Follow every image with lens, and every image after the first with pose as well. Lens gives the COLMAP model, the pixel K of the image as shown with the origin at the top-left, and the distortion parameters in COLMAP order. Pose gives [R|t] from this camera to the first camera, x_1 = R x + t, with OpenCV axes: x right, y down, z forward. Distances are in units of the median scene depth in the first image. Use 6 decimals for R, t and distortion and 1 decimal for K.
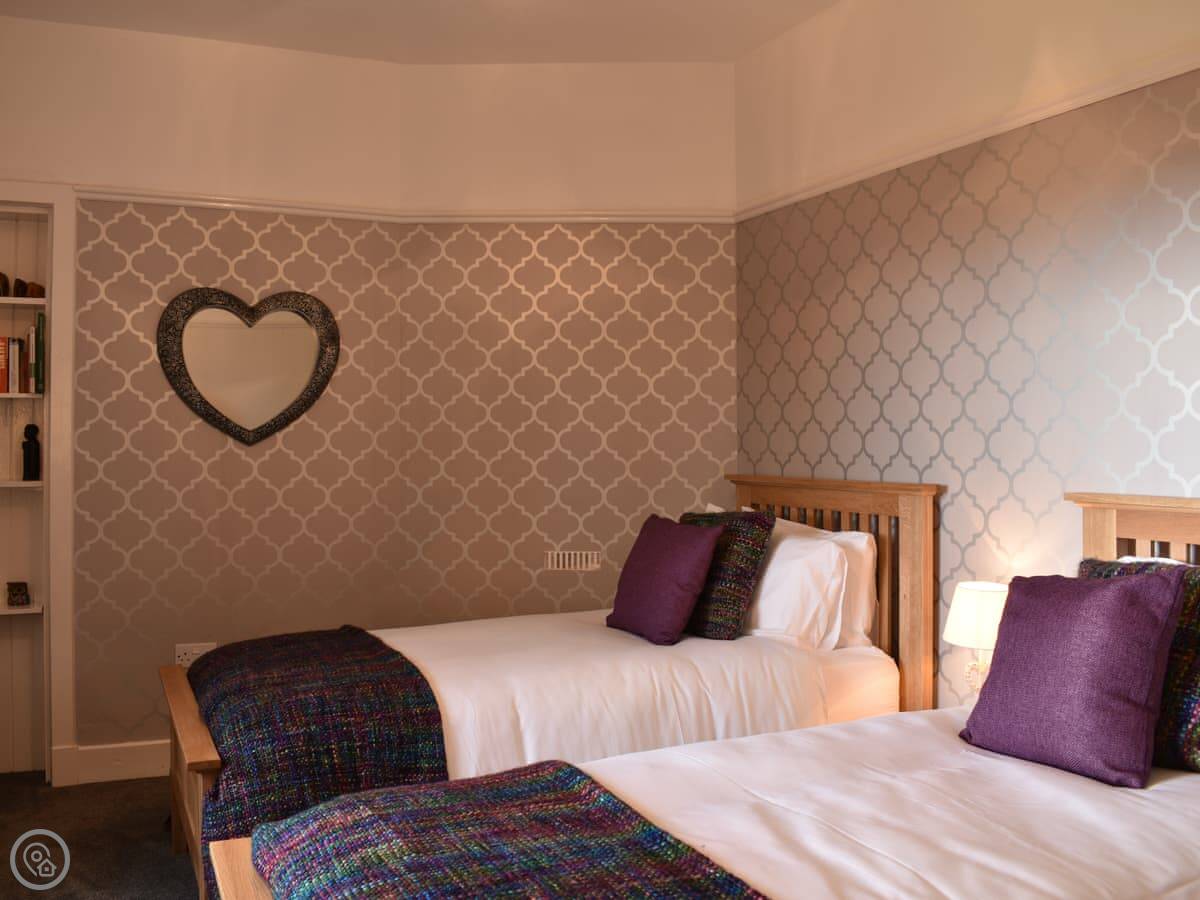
lens RADIAL K [[1085.1, 0, 599.0], [0, 1085.1, 420.1], [0, 0, 1]] dist [-0.104644, 0.000713]
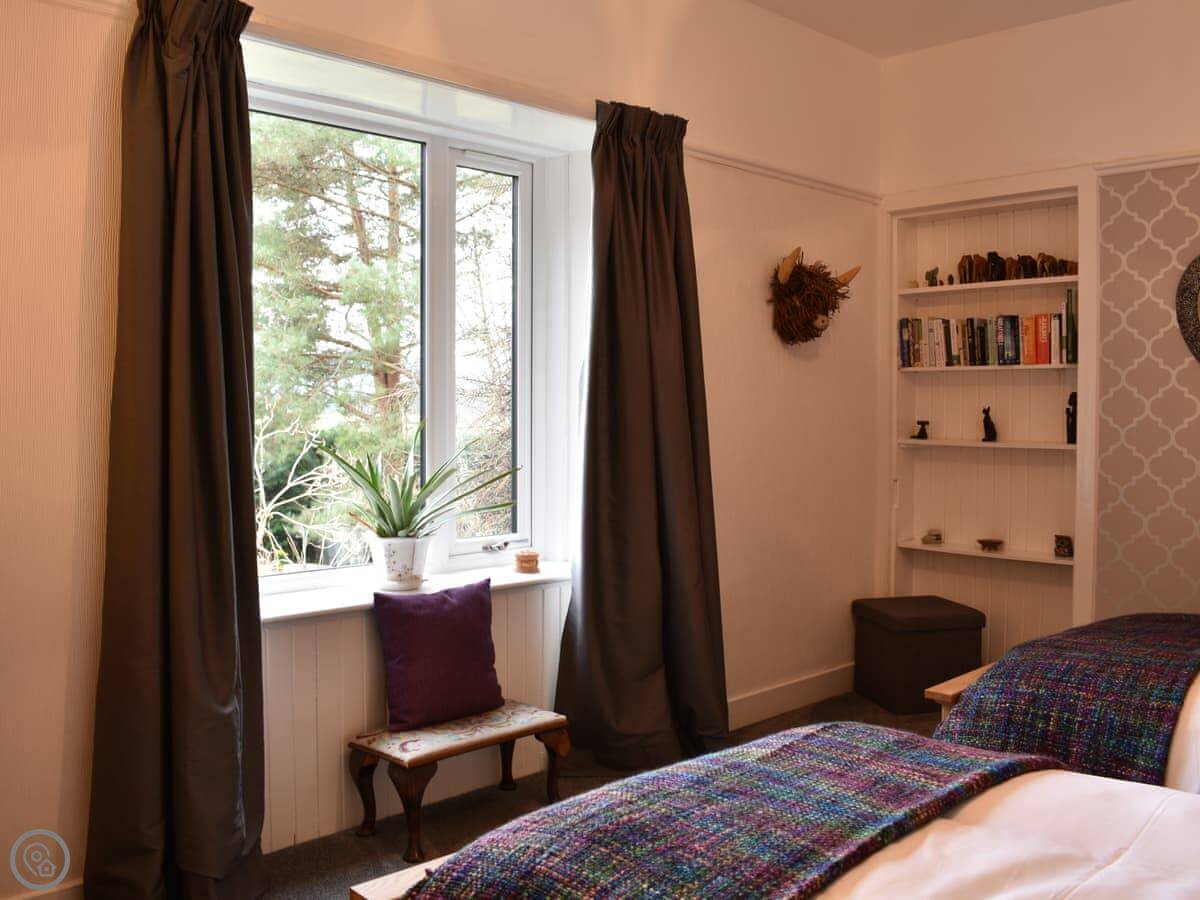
lens RADIAL K [[1073.6, 0, 582.9], [0, 1073.6, 445.4], [0, 0, 1]] dist [-0.092673, 0.020086]
pose [[0.326208, 0.038312, -0.944521, 0.329256], [0.017085, 0.998776, 0.046413, -0.000044], [0.945144, -0.031278, 0.325154, 0.167335]]
